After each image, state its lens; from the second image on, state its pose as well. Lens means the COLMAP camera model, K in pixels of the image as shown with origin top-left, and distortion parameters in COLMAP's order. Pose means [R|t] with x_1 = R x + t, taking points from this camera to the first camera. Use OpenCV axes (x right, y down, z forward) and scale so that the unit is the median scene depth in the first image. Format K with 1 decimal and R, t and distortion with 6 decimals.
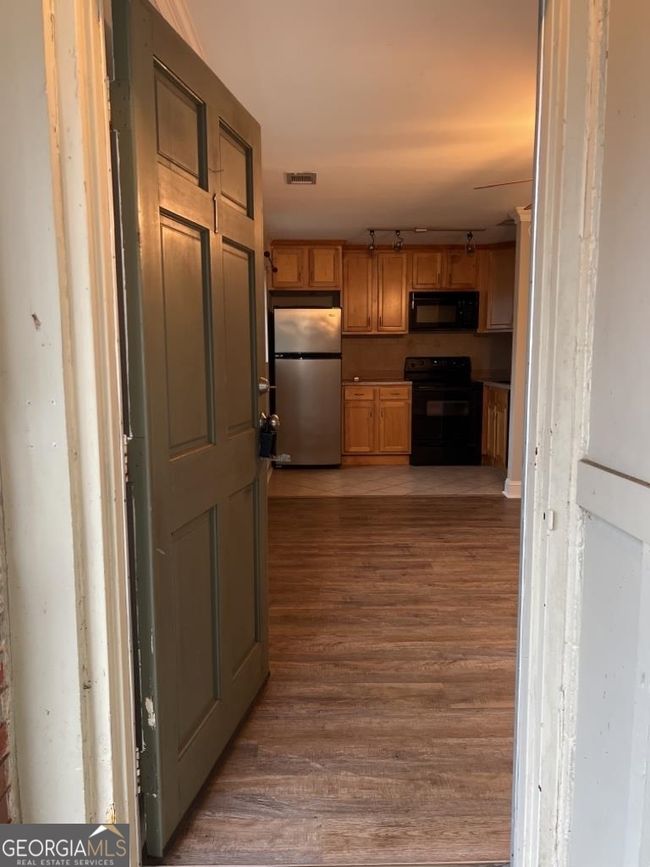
lens RADIAL K [[648.7, 0, 324.0], [0, 648.7, 432.6], [0, 0, 1]] dist [0.007615, 0.001044]
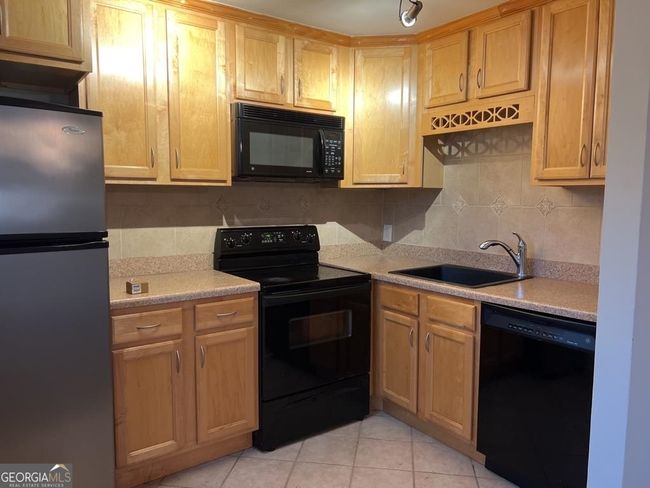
lens RADIAL K [[486.4, 0, 326.6], [0, 486.4, 244.6], [0, 0, 1]] dist [0.007615, 0.001044]
pose [[0.809403, -0.044955, 0.585530, -0.034646], [0.064295, 0.997856, -0.012266, -0.098233], [-0.583723, 0.047575, 0.810558, 0.657805]]
